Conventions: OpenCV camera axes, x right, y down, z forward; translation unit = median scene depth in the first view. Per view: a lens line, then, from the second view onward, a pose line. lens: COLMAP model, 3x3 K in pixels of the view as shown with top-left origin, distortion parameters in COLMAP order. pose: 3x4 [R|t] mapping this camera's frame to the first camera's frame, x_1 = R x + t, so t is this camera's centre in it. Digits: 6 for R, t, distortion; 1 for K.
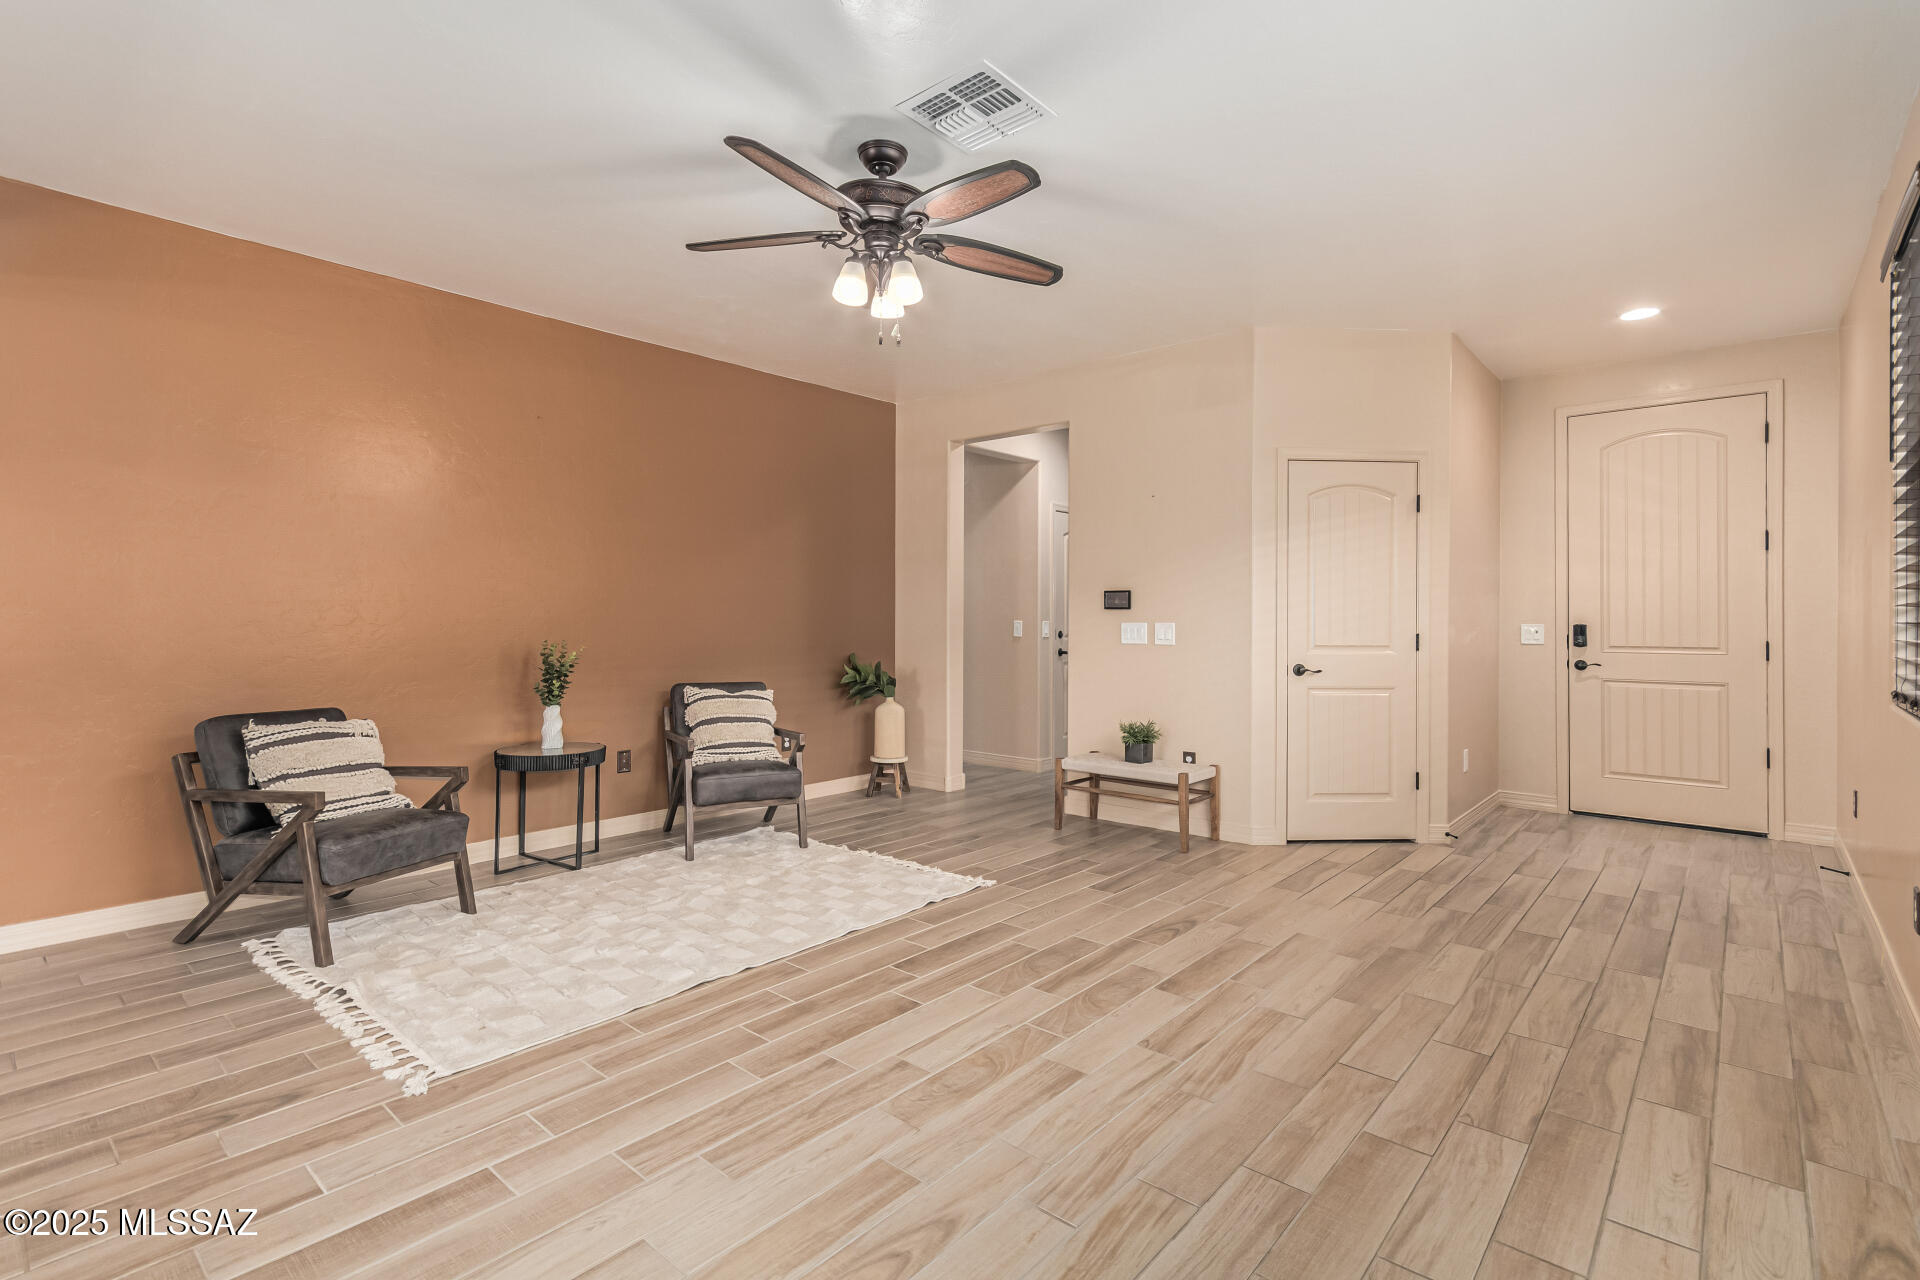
lens RADIAL K [[897.3, 0, 970.9], [0, 897.3, 630.5], [0, 0, 1]] dist [-0.002091, -0.001279]
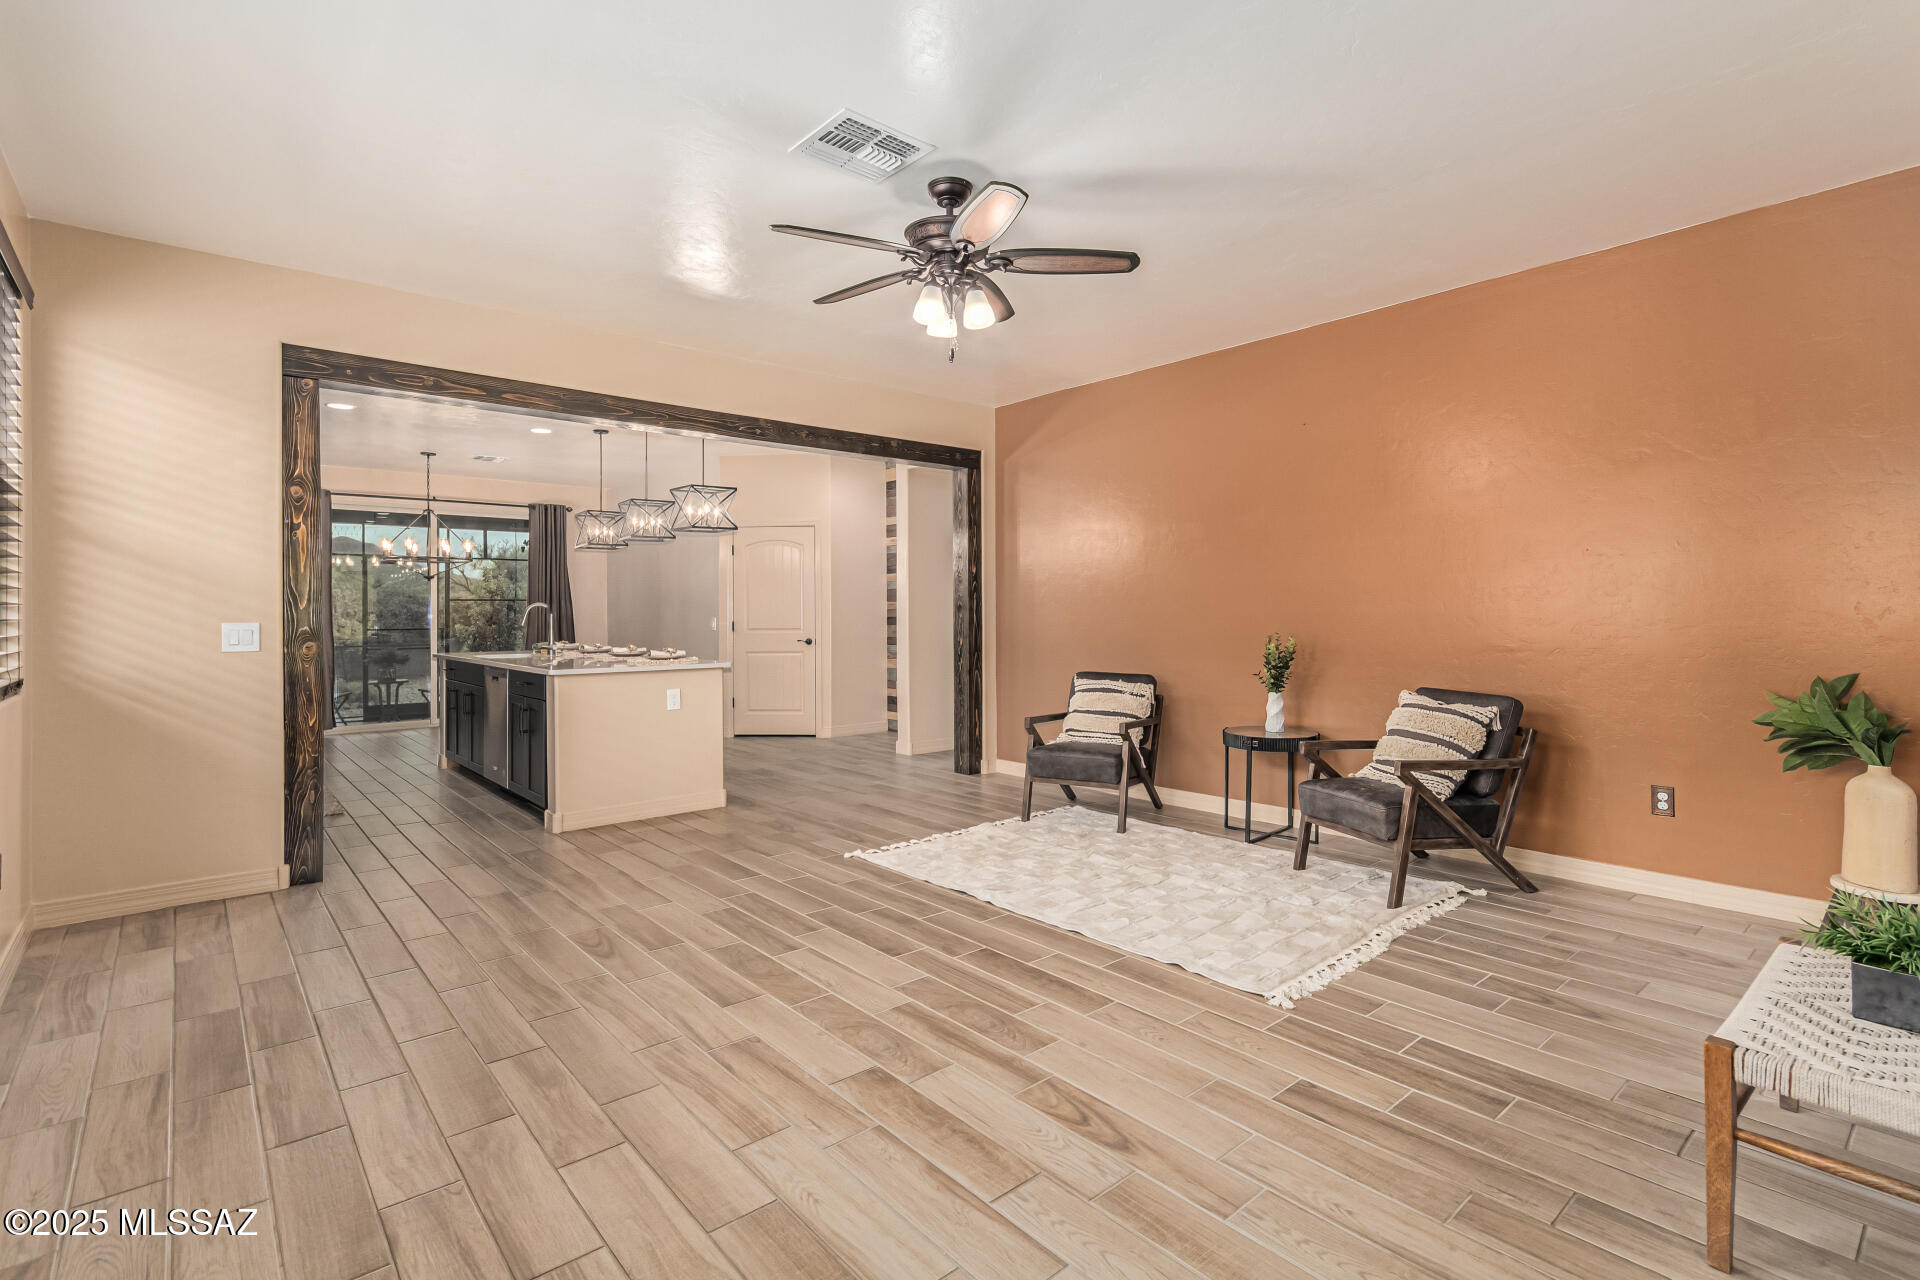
lens RADIAL K [[897.3, 0, 968.5], [0, 897.3, 631.3], [0, 0, 1]] dist [-0.002091, -0.001279]
pose [[-0.137972, 0.017849, -0.990275, 1.033954], [-0.009602, 0.999767, 0.019358, -0.010712], [0.990390, 0.012180, -0.137768, 1.244766]]
